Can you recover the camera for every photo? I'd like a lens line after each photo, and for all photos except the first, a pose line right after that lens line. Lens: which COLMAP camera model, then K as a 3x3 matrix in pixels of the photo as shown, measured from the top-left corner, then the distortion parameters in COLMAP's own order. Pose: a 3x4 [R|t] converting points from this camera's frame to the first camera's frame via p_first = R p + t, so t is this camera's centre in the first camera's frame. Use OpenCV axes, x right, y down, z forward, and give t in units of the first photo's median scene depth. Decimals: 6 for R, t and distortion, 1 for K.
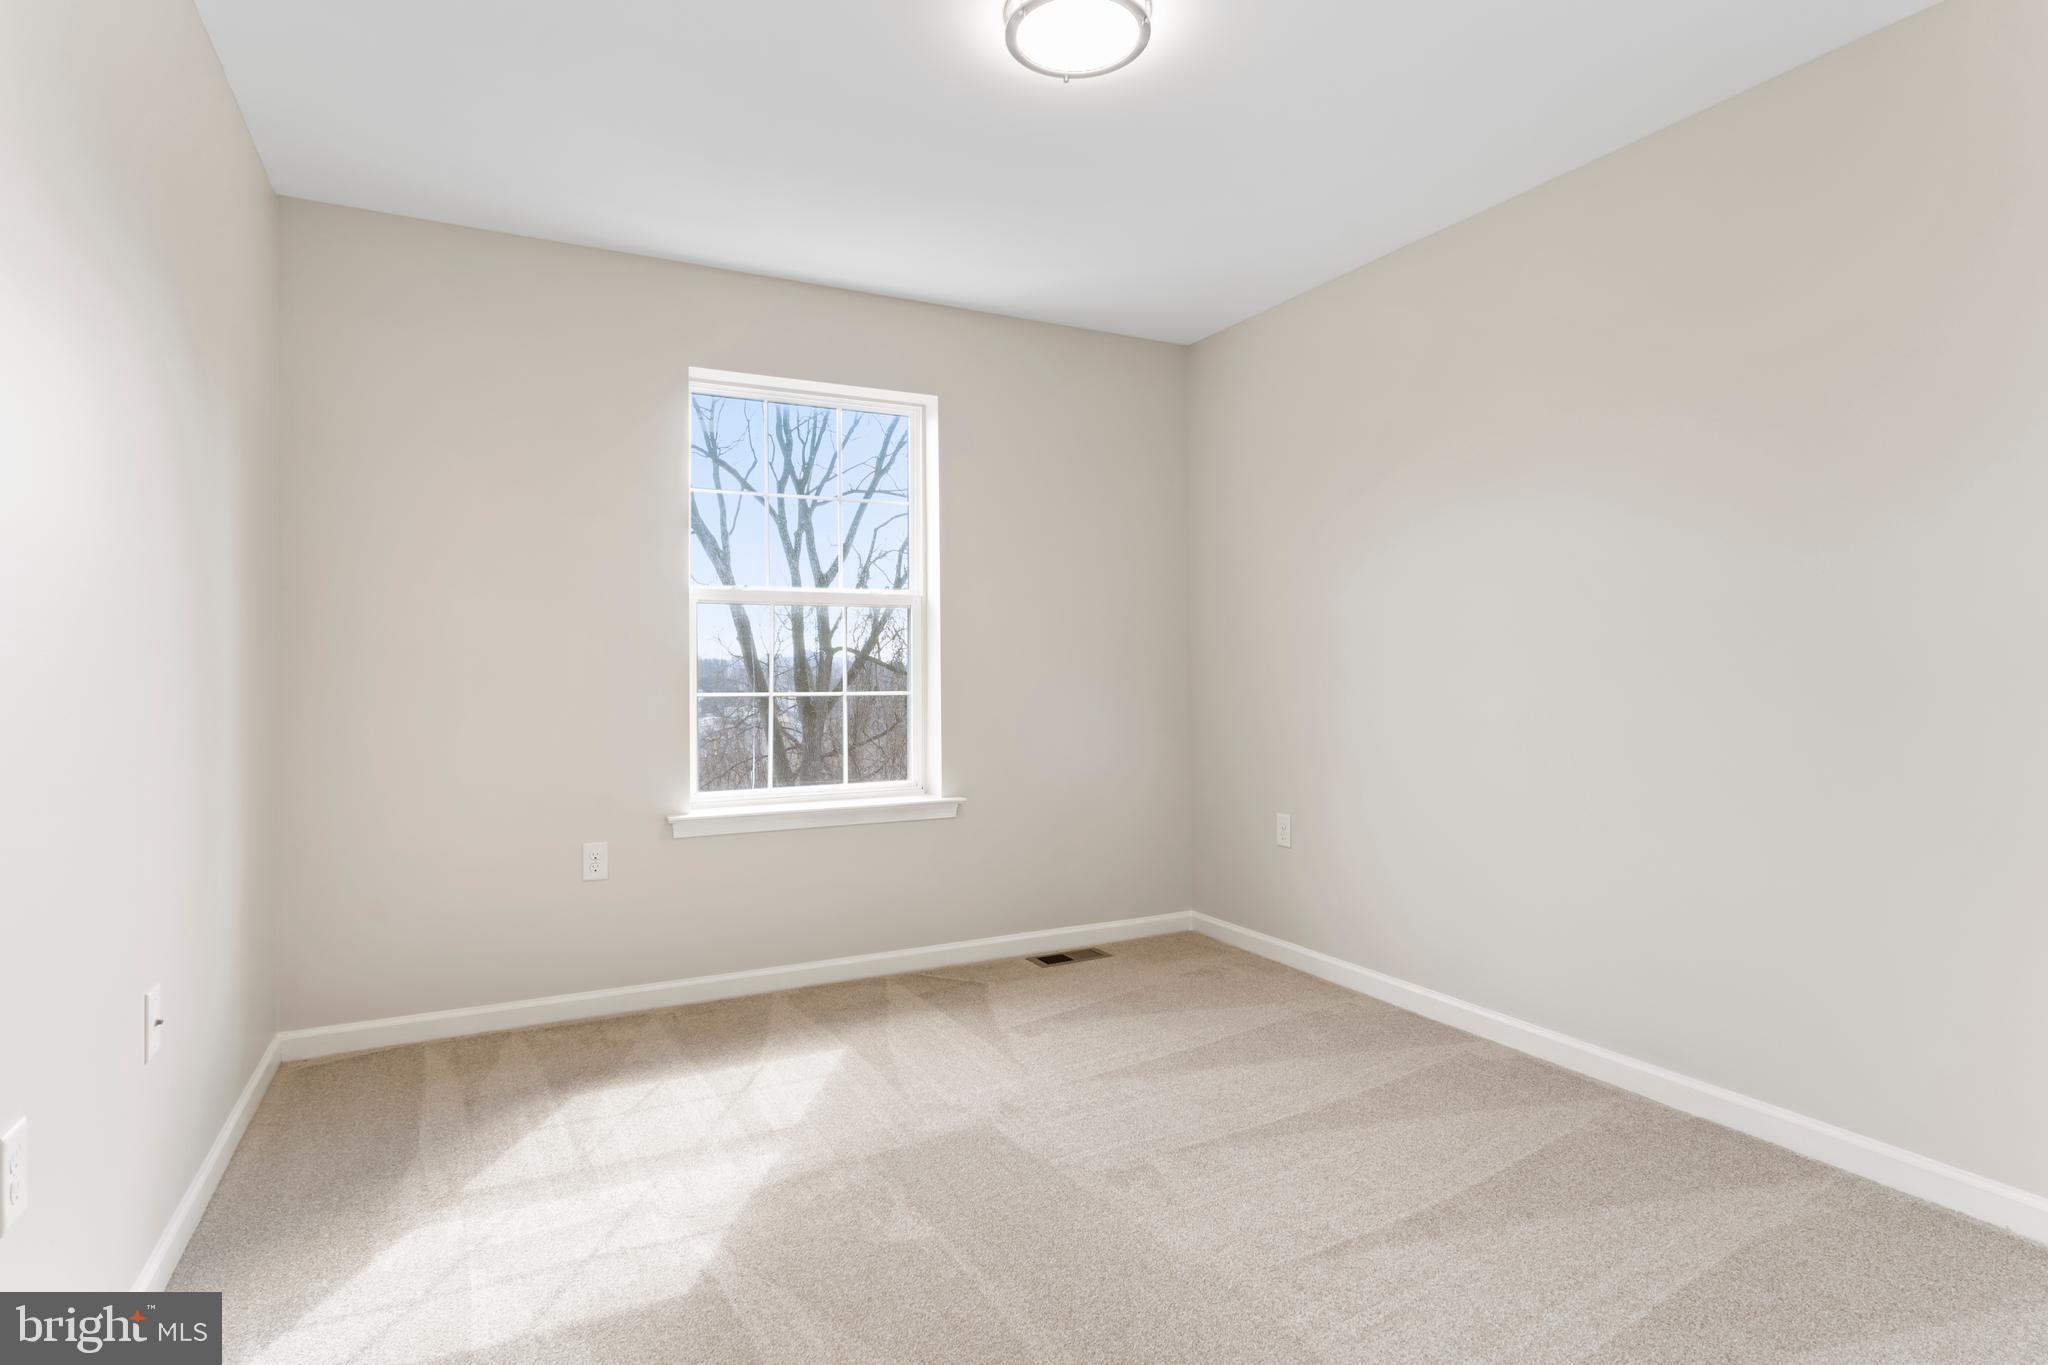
lens RADIAL K [[1046.2, 0, 1023.5], [0, 1046.2, 676.3], [0, 0, 1]] dist [-0.003949, 0.001259]
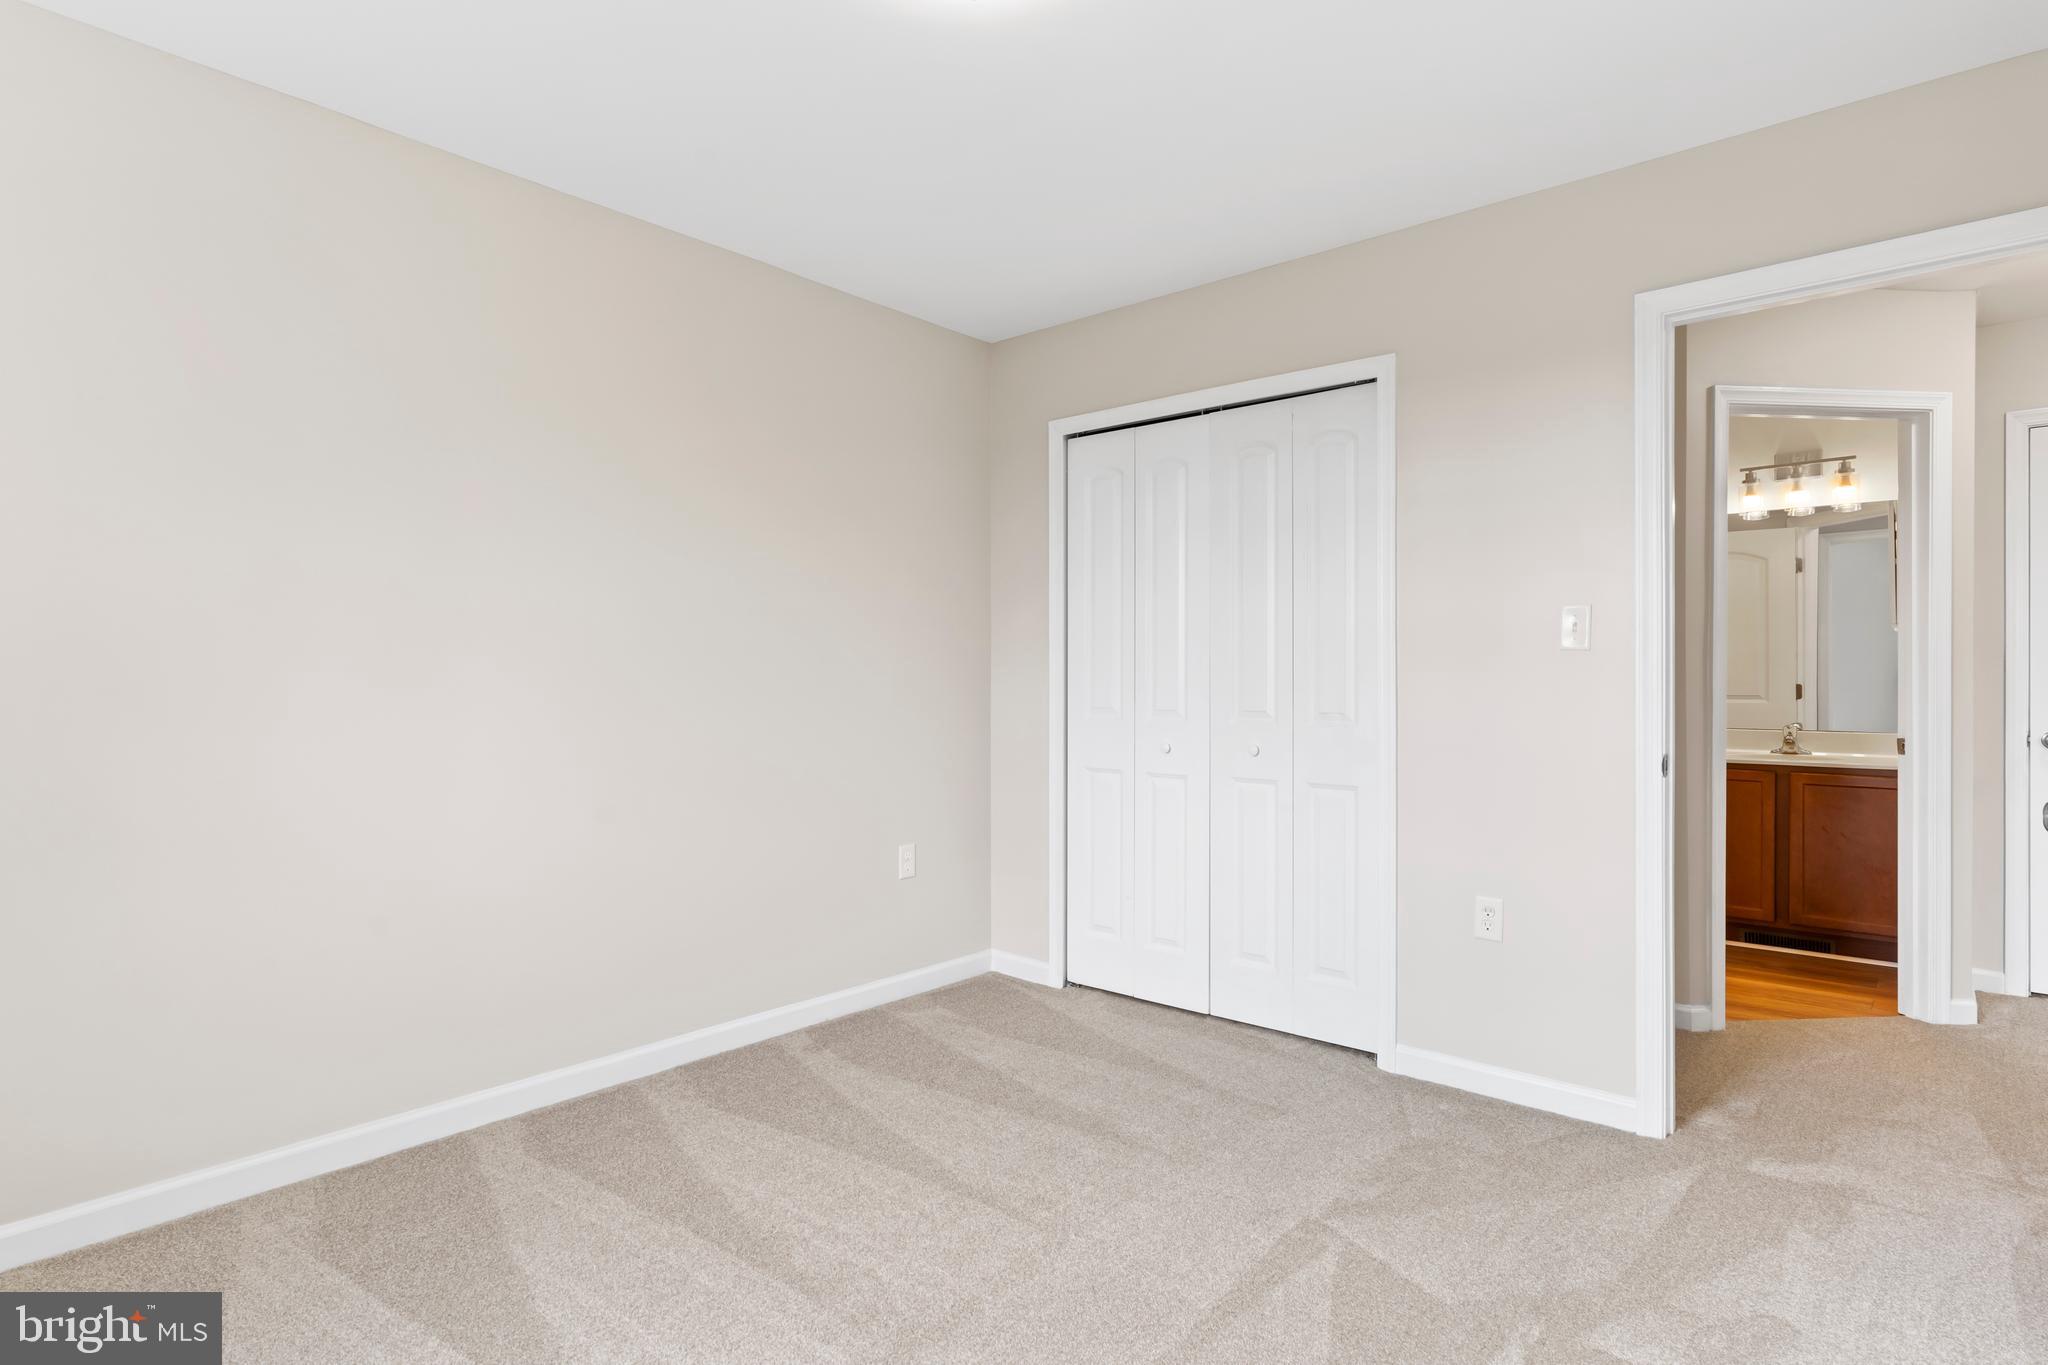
lens RADIAL K [[1046.2, 0, 1035.8], [0, 1046.2, 669.8], [0, 0, 1]] dist [-0.003949, 0.001259]
pose [[-0.368481, -0.000608, 0.929635, -0.627653], [-0.000686, 1.000000, 0.000382, -0.041842], [-0.929635, -0.000497, -0.368482, 1.031108]]
